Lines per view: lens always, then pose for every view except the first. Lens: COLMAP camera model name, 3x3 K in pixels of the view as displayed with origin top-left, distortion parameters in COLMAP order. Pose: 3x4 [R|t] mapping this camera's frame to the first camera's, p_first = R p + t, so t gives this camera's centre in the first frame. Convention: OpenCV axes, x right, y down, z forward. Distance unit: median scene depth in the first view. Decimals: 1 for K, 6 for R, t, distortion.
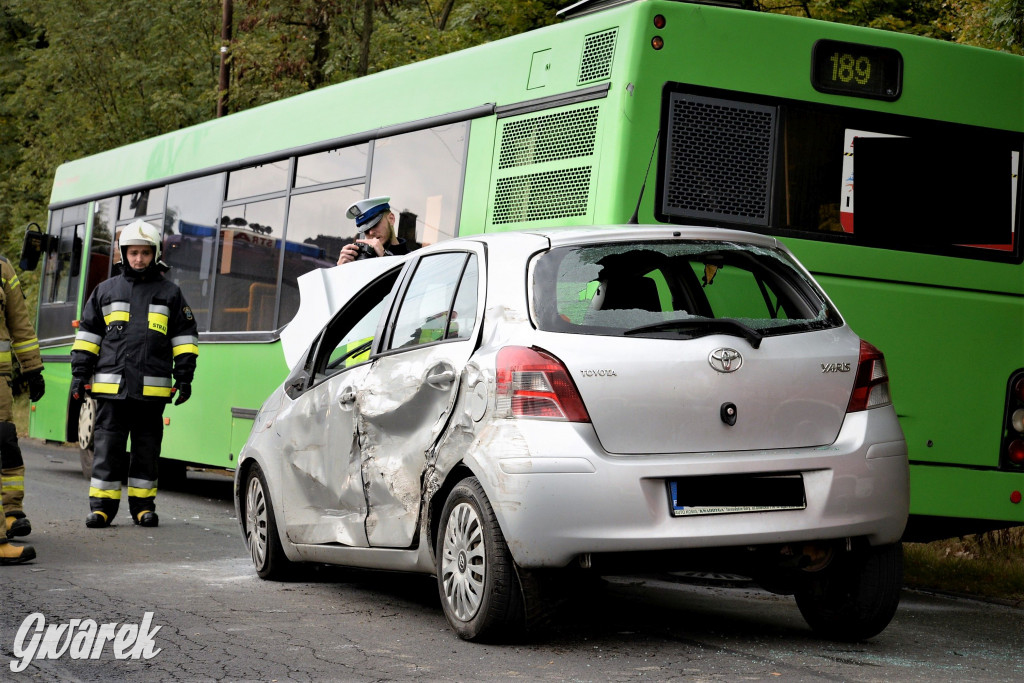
lens RADIAL K [[2429.6, 0, 512.0], [0, 2429.6, 341.5], [0, 0, 1]] dist [0.017303, 0.283225]
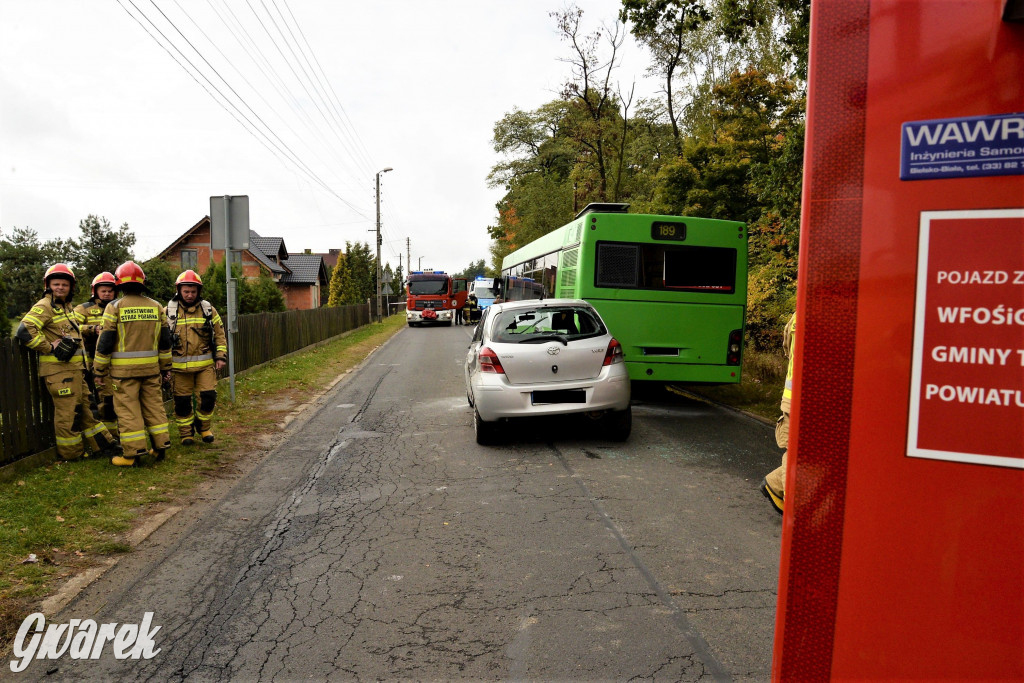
lens RADIAL K [[697.1, 0, 512.0], [0, 697.1, 341.5], [0, 0, 1]] dist [-0.041739, 0.000056]
pose [[0.953454, -0.018807, -0.300950, 0.266367], [0.042123, 0.996574, 0.071175, -0.058806], [0.298580, -0.080539, 0.950980, 0.177182]]
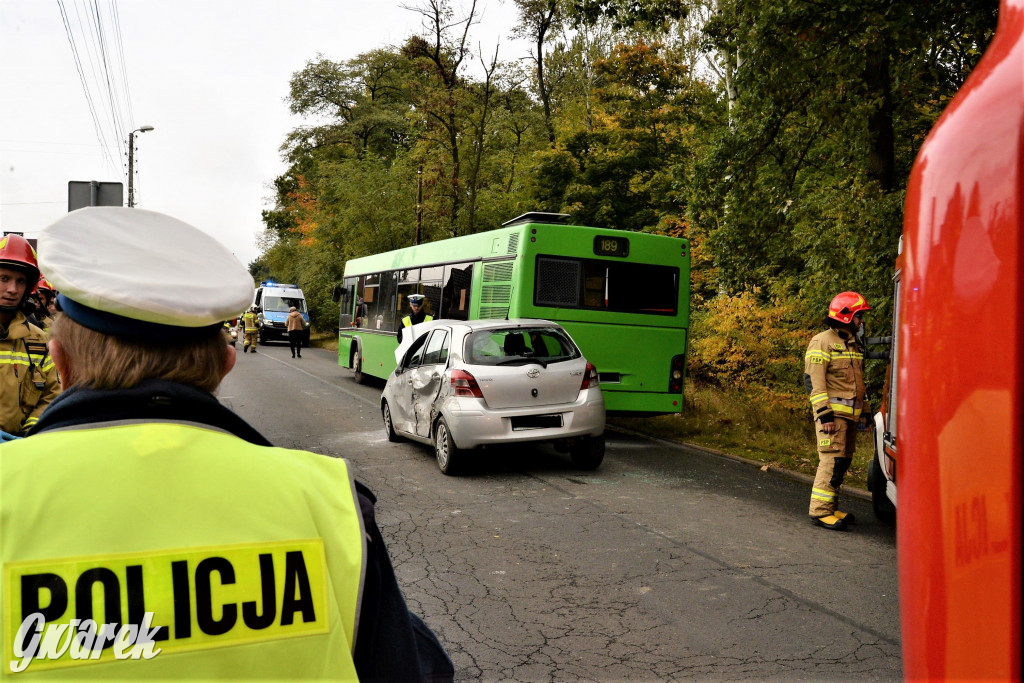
lens RADIAL K [[975.9, 0, 512.0], [0, 975.9, 341.5], [0, 0, 1]] dist [-0.027248, -0.000146]
pose [[0.998319, -0.015238, -0.055917, 0.115390], [0.017808, 0.998794, 0.045761, -0.072968], [0.055153, -0.046680, 0.997386, -0.099886]]
